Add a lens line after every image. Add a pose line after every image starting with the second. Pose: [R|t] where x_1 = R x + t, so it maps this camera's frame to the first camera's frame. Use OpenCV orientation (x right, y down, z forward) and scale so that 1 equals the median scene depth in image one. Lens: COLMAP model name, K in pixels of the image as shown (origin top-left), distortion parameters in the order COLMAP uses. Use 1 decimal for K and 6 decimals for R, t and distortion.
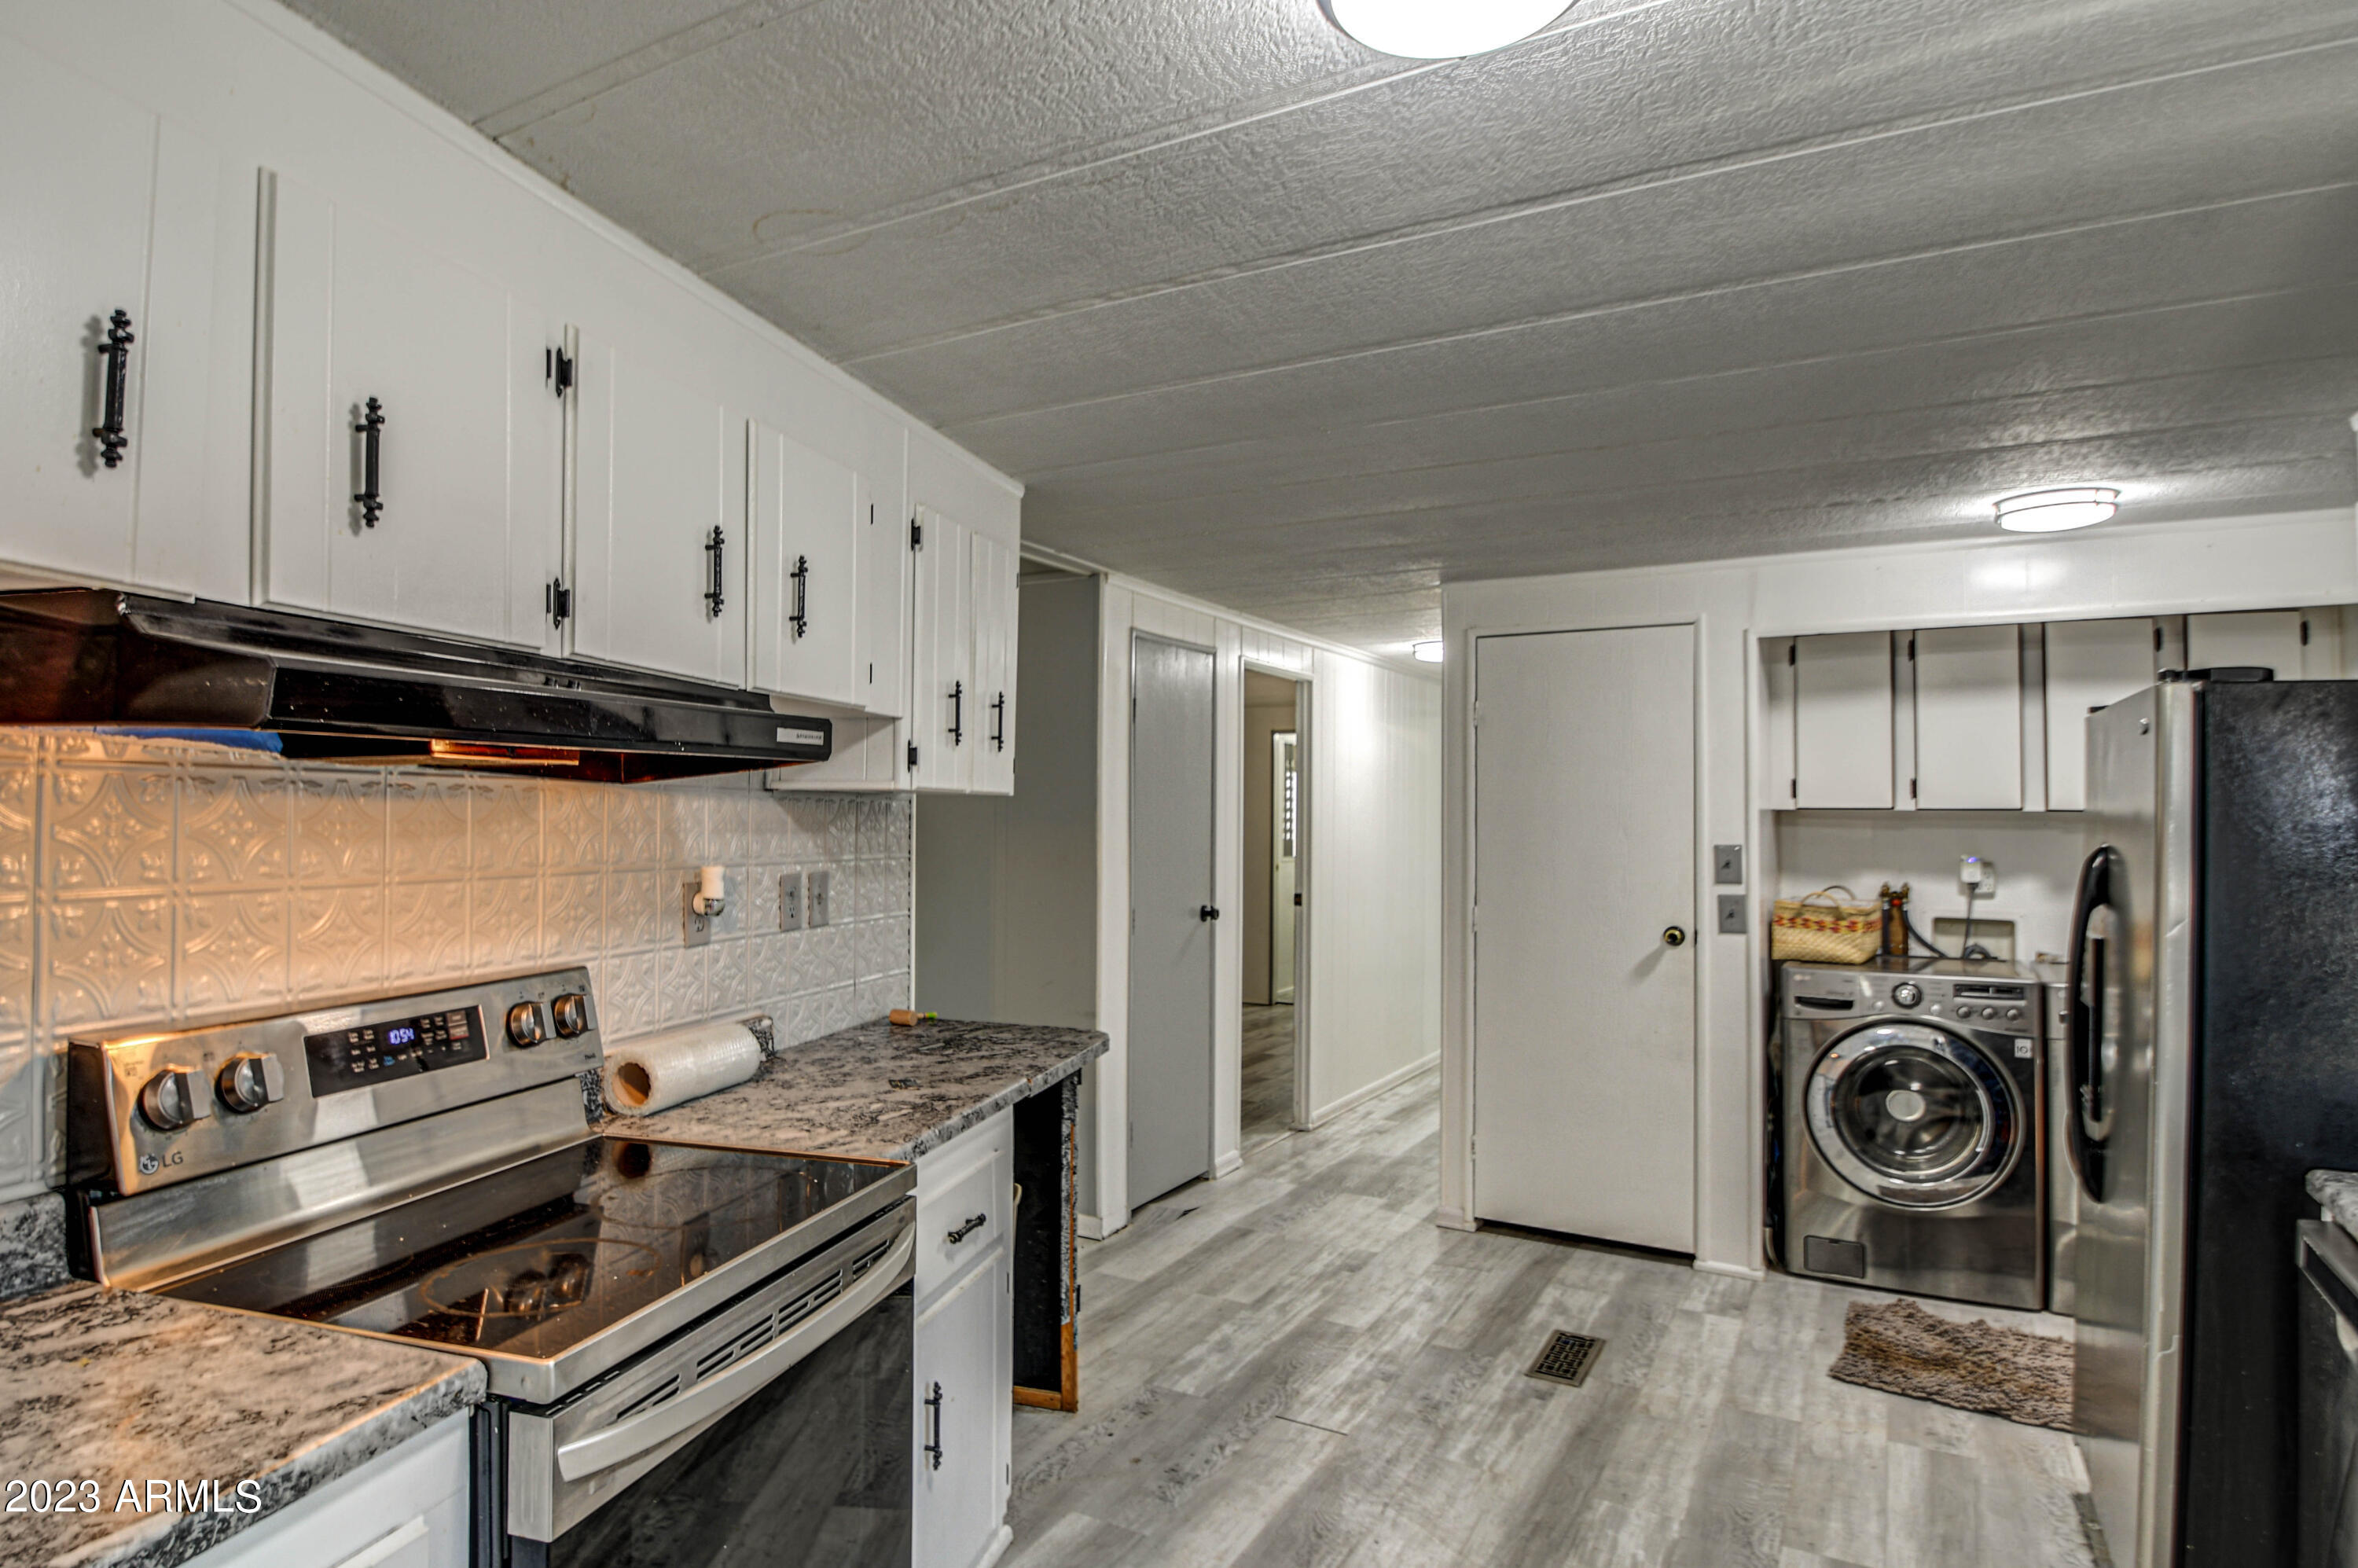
lens RADIAL K [[1281.6, 0, 1138.1], [0, 1281.6, 783.5], [0, 0, 1]] dist [-0.014675, -0.007582]
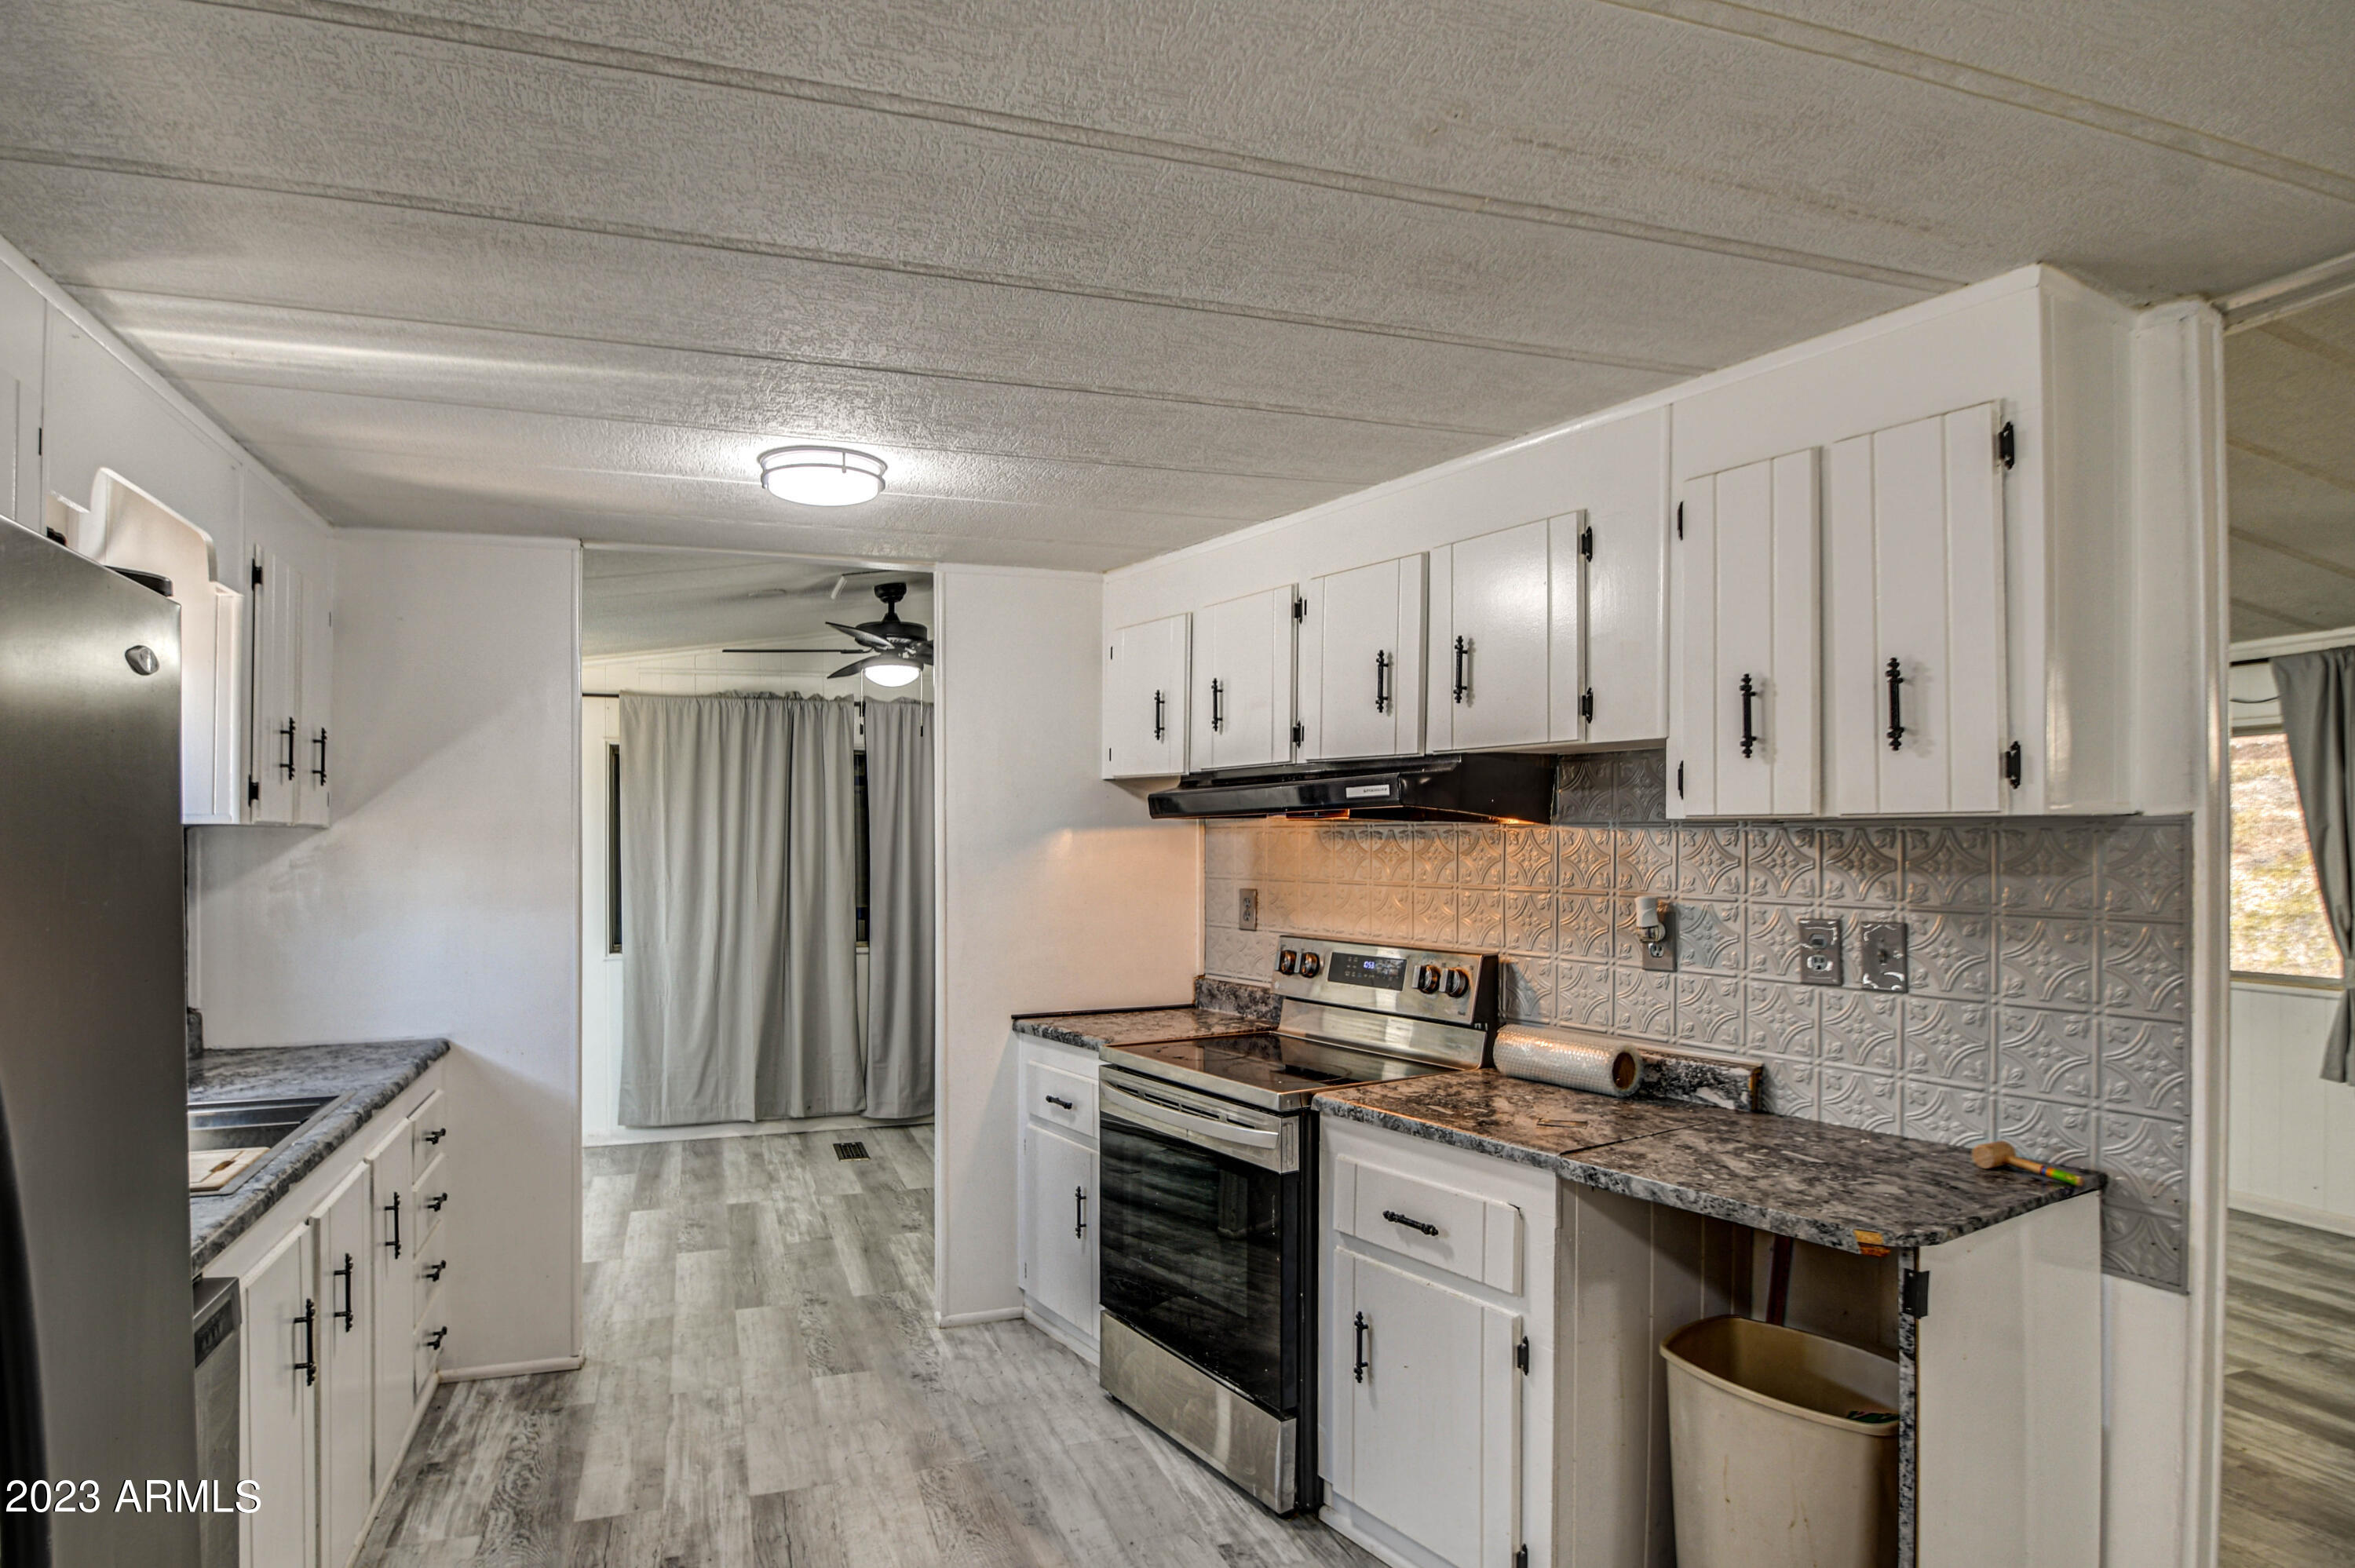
lens RADIAL K [[1279.8, 0, 1140.7], [0, 1279.8, 835.1], [0, 0, 1]] dist [-0.014675, -0.007582]
pose [[-0.656250, -0.013478, -0.754423, 0.578093], [0.011588, 0.999543, -0.027937, 0.026651], [0.754454, -0.027075, -0.655794, 1.033753]]
